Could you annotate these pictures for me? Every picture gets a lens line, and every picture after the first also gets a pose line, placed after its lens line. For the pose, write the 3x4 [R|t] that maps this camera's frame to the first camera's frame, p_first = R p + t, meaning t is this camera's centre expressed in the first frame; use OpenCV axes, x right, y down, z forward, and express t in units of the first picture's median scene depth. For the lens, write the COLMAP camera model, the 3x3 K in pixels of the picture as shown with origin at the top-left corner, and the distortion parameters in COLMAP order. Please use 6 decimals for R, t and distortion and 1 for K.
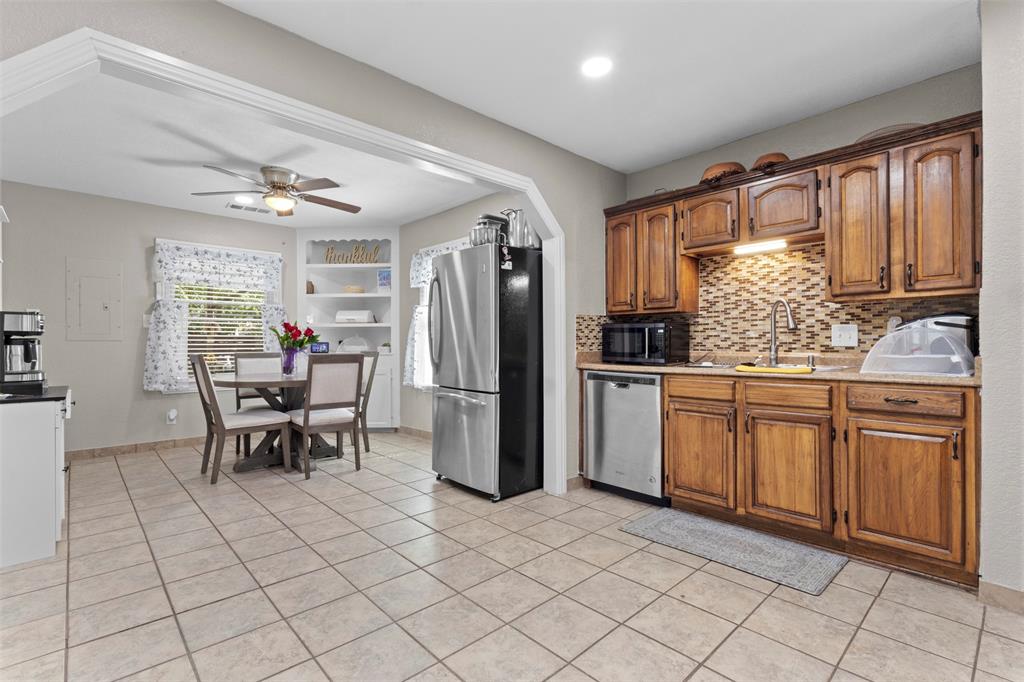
lens RADIAL K [[471.9, 0, 510.3], [0, 471.9, 345.0], [0, 0, 1]] dist [0.004158, 0.001081]
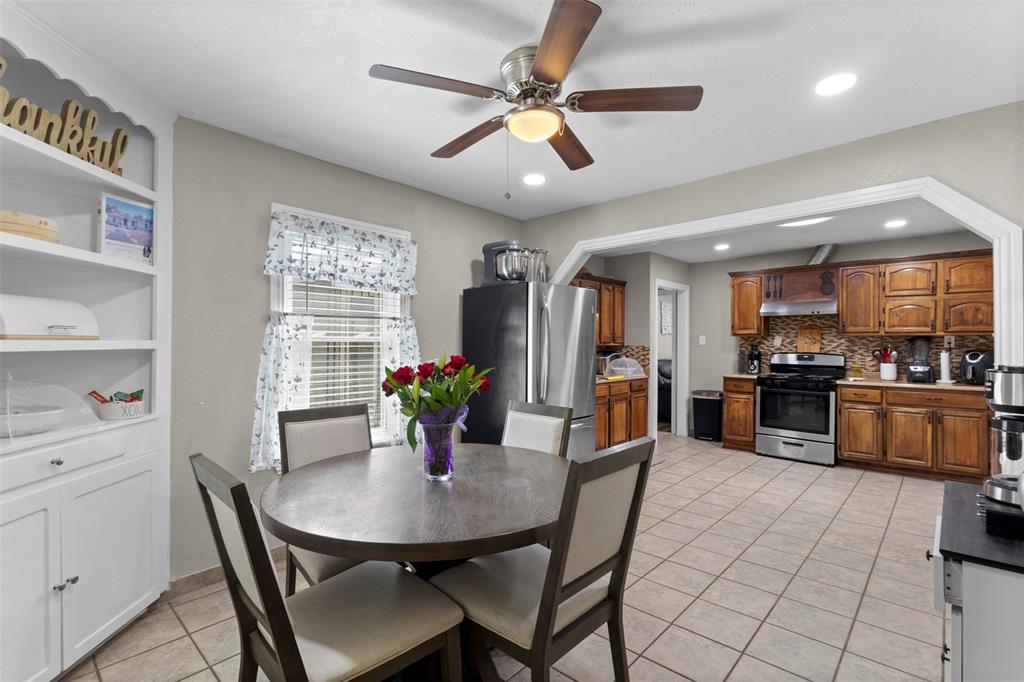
lens RADIAL K [[471.9, 0, 512.8], [0, 471.9, 342.7], [0, 0, 1]] dist [0.004158, 0.001081]
pose [[-0.082254, 0.006382, 0.996591, -1.298971], [-0.000904, 0.999979, -0.006478, -0.078165], [-0.996611, -0.001434, -0.082246, 1.390285]]
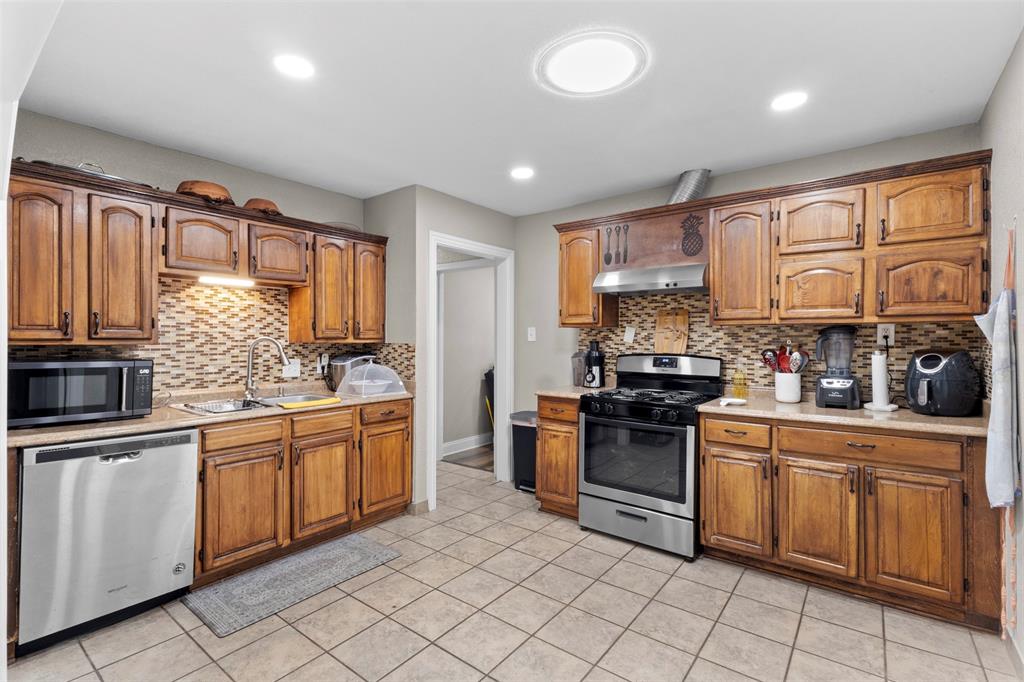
lens RADIAL K [[471.9, 0, 511.9], [0, 471.9, 339.8], [0, 0, 1]] dist [0.004158, 0.001081]
pose [[-0.168447, 0.006185, 0.985691, -0.561753], [0.002744, 0.999979, -0.005806, -0.080229], [-0.985707, 0.001726, -0.168461, 0.609647]]
